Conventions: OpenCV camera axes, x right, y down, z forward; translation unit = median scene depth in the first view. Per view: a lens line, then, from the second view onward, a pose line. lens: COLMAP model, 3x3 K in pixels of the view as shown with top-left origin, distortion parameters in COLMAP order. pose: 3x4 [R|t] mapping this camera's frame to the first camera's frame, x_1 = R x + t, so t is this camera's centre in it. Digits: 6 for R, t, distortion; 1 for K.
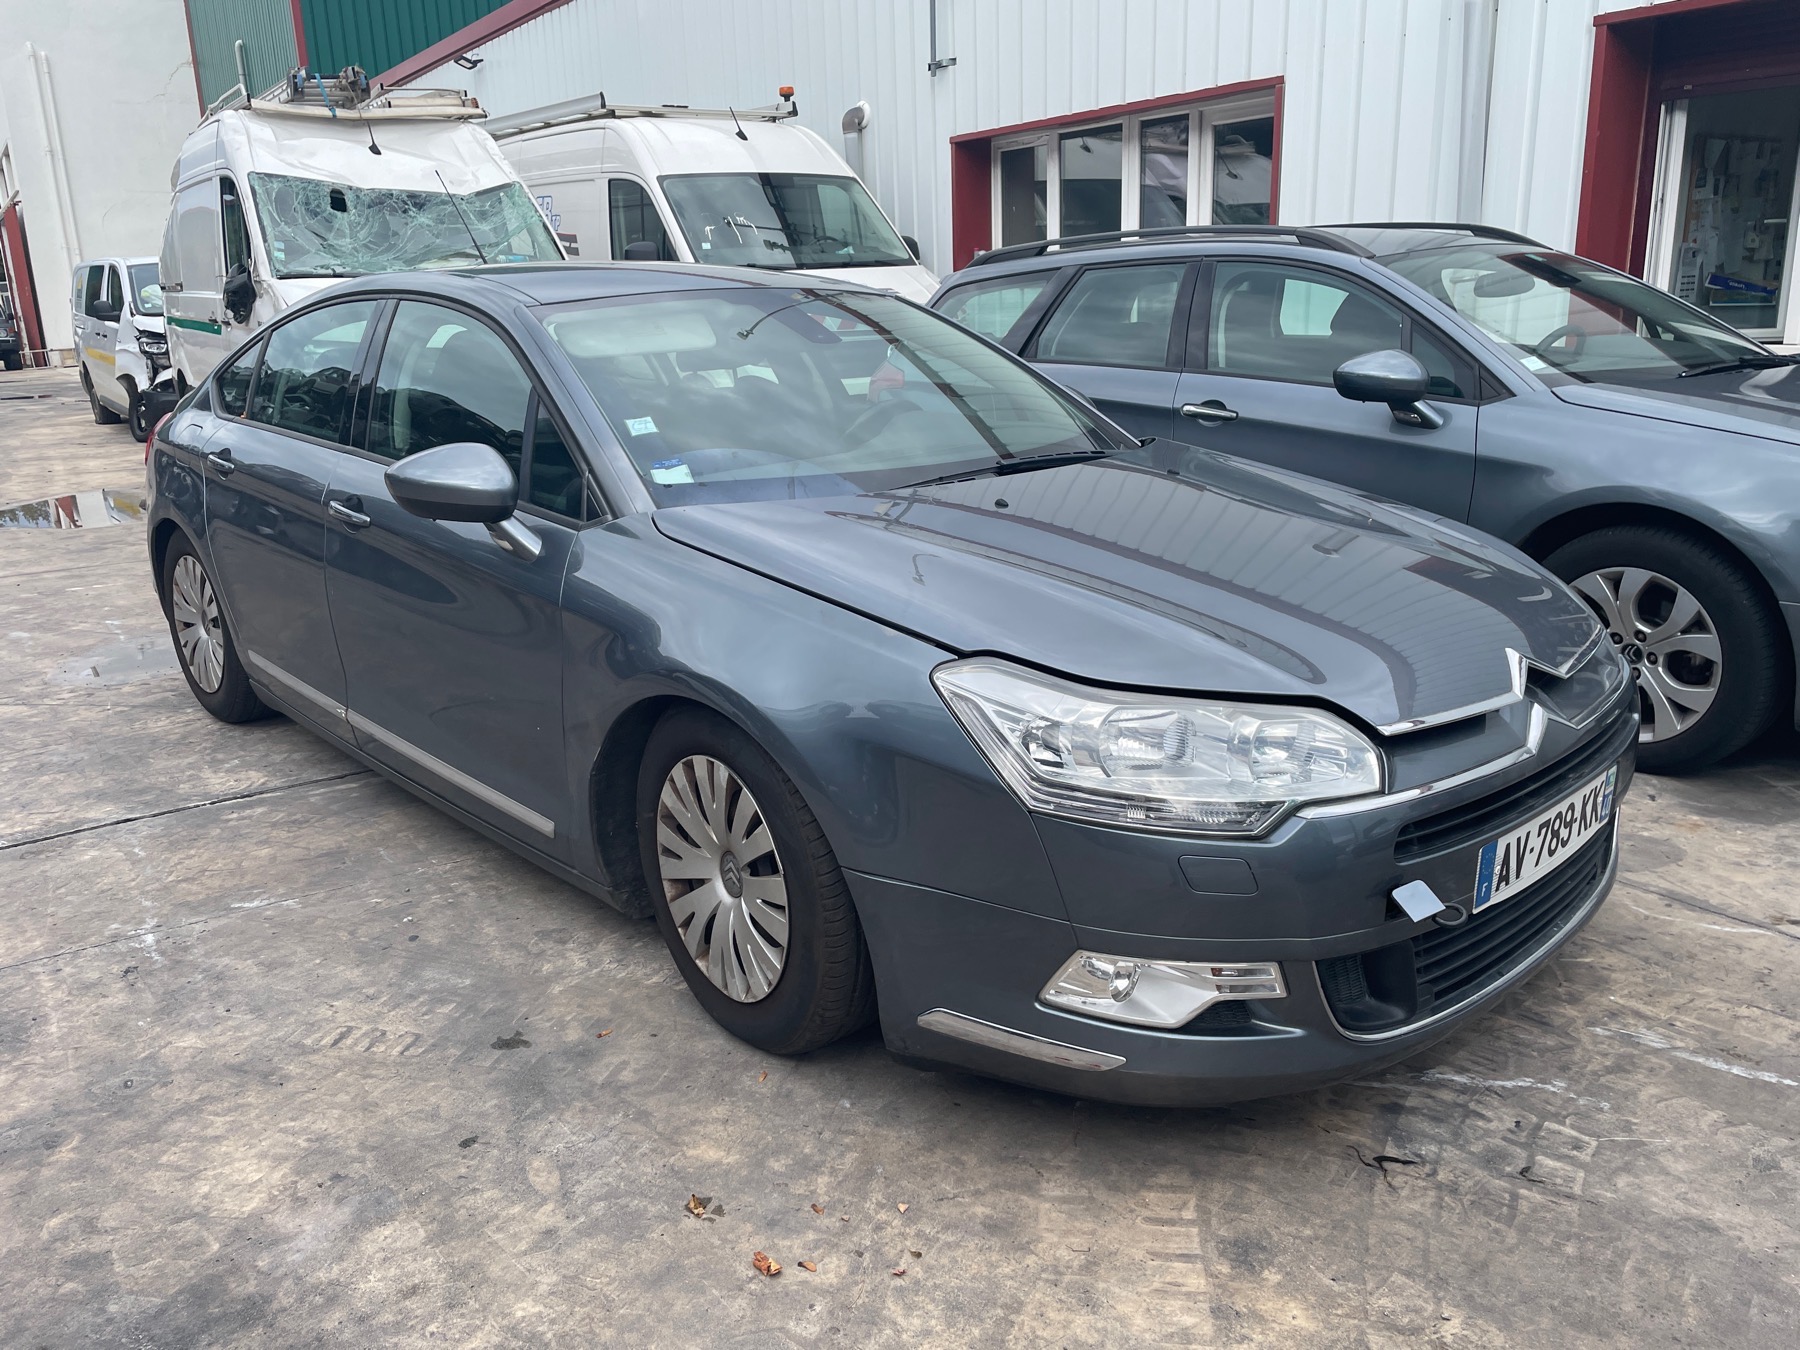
lens RADIAL K [[1366.1, 0, 903.2], [0, 1366.1, 673.2], [0, 0, 1]] dist [0.031079, 0.001338]
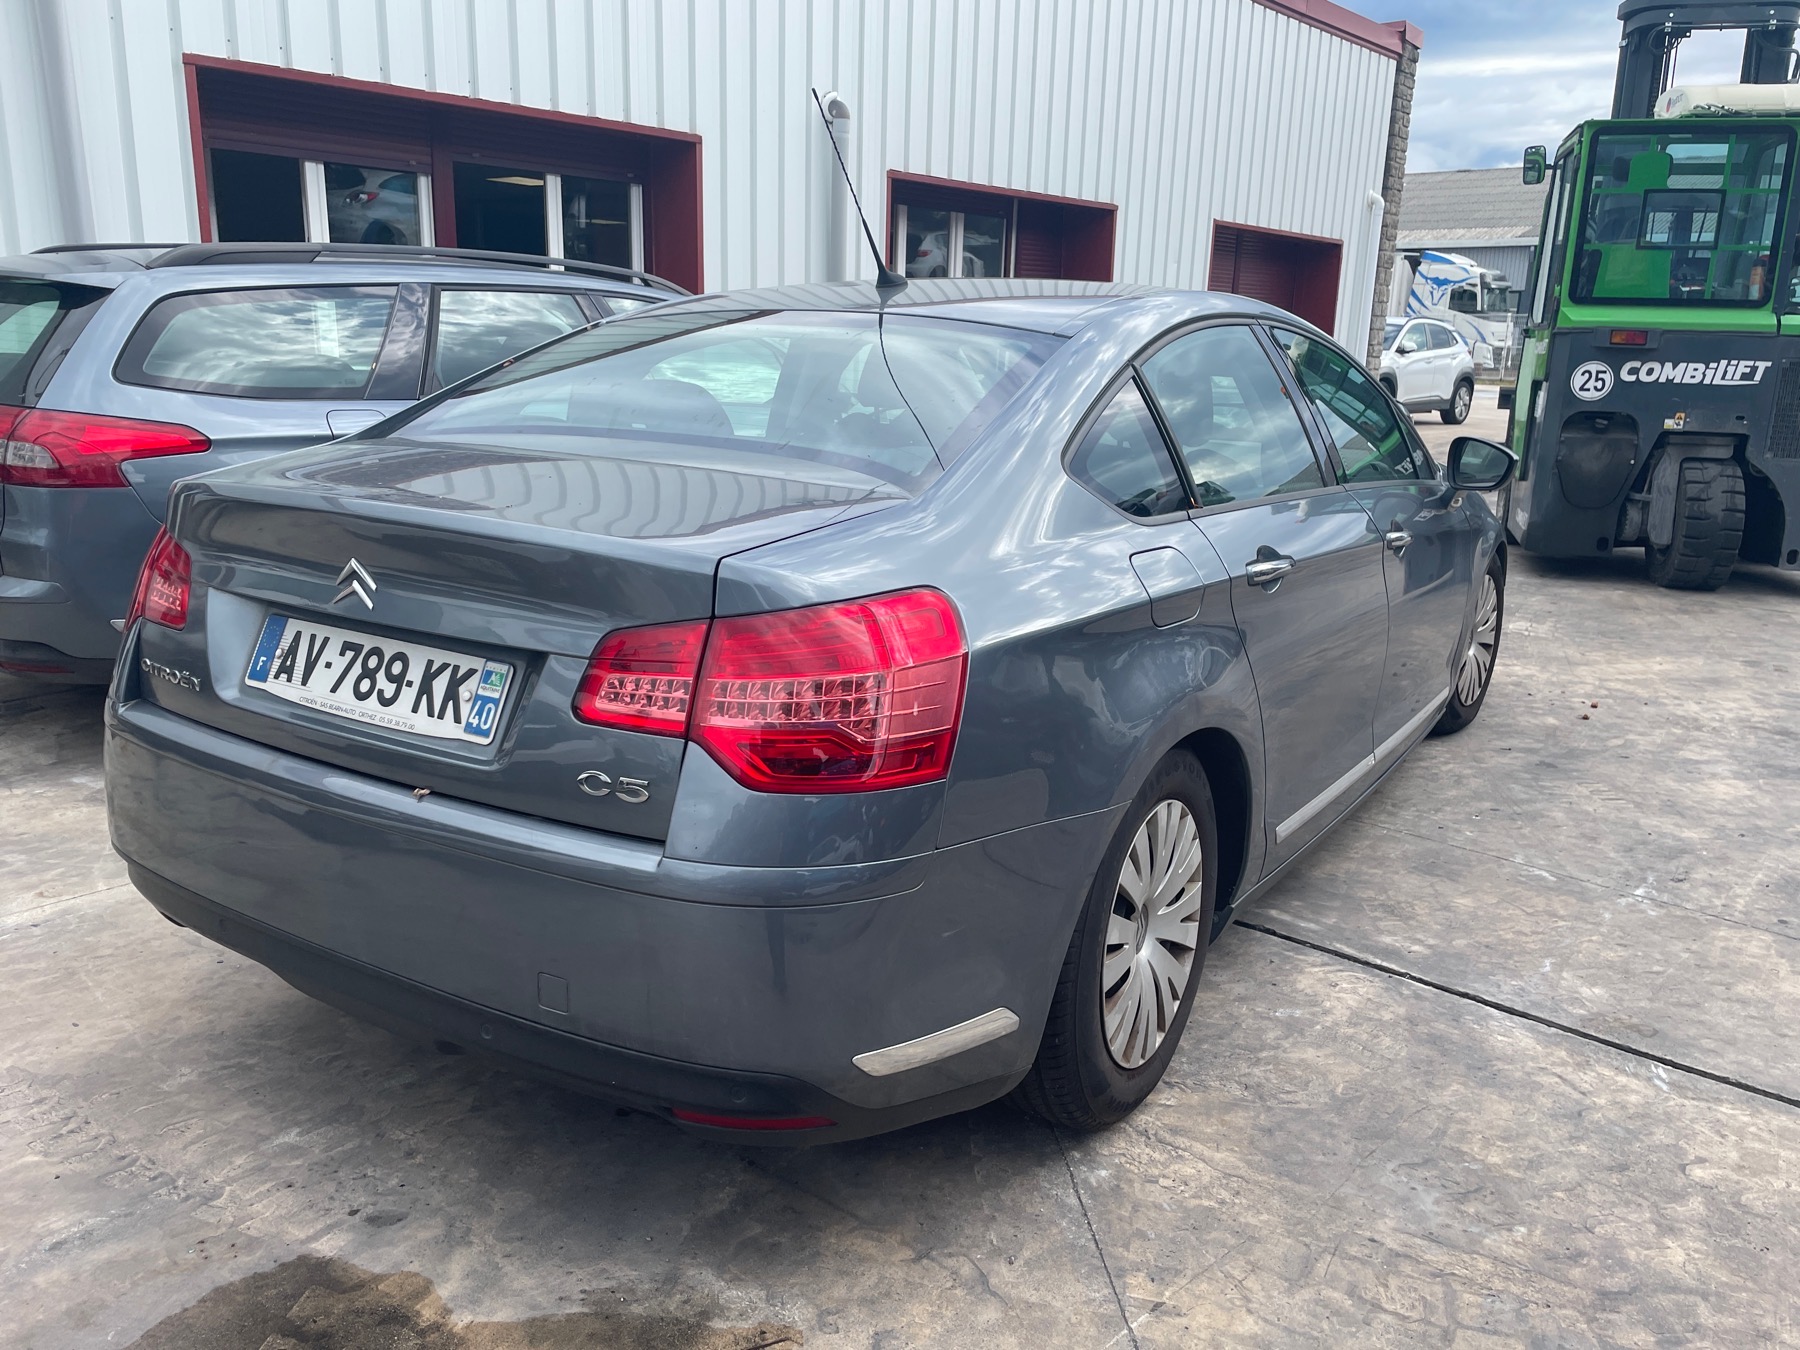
lens RADIAL K [[1366.1, 0, 902.3], [0, 1366.1, 679.9], [0, 0, 1]] dist [0.031079, 0.001338]
pose [[-0.261780, -0.215915, 0.940666, -1.339741], [0.238349, 0.930002, 0.279798, -0.406081], [-0.935233, 0.297452, -0.191993, 1.640970]]
